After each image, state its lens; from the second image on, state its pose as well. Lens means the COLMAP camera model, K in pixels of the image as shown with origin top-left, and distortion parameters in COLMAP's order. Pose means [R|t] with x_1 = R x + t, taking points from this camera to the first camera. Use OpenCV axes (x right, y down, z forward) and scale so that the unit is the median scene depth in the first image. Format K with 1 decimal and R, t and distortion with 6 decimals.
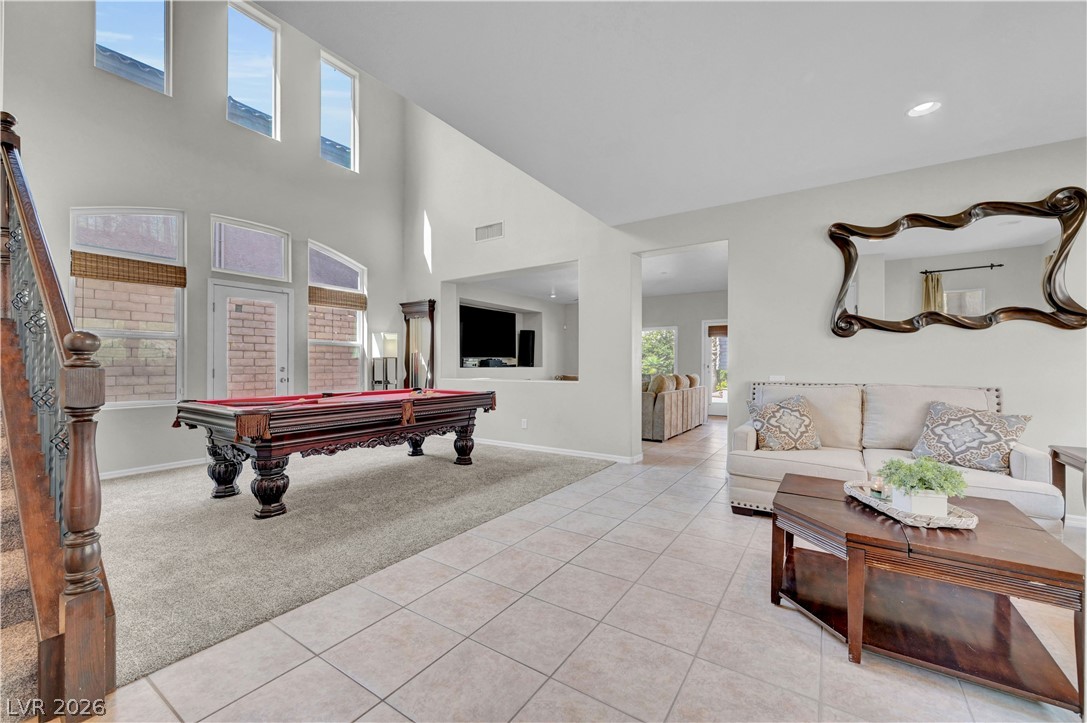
lens RADIAL K [[428.2, 0, 544.9], [0, 428.2, 365.9], [0, 0, 1]] dist [0.000076, -0.000126]
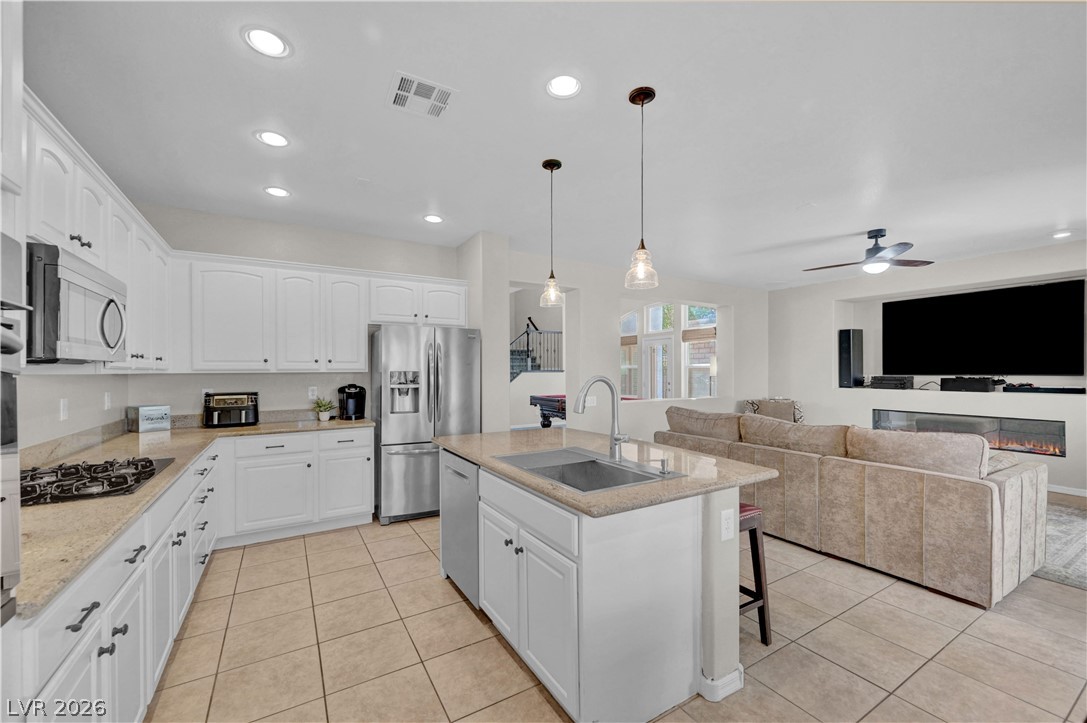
lens RADIAL K [[434.0, 0, 542.3], [0, 434.0, 368.9], [0, 0, 1]] dist [0.001450, 0.000089]
pose [[-0.427422, -0.000280, -0.904052, 0.972763], [0.002649, 0.999995, -0.001562, -0.041392], [0.904048, -0.003062, -0.427419, 1.085001]]
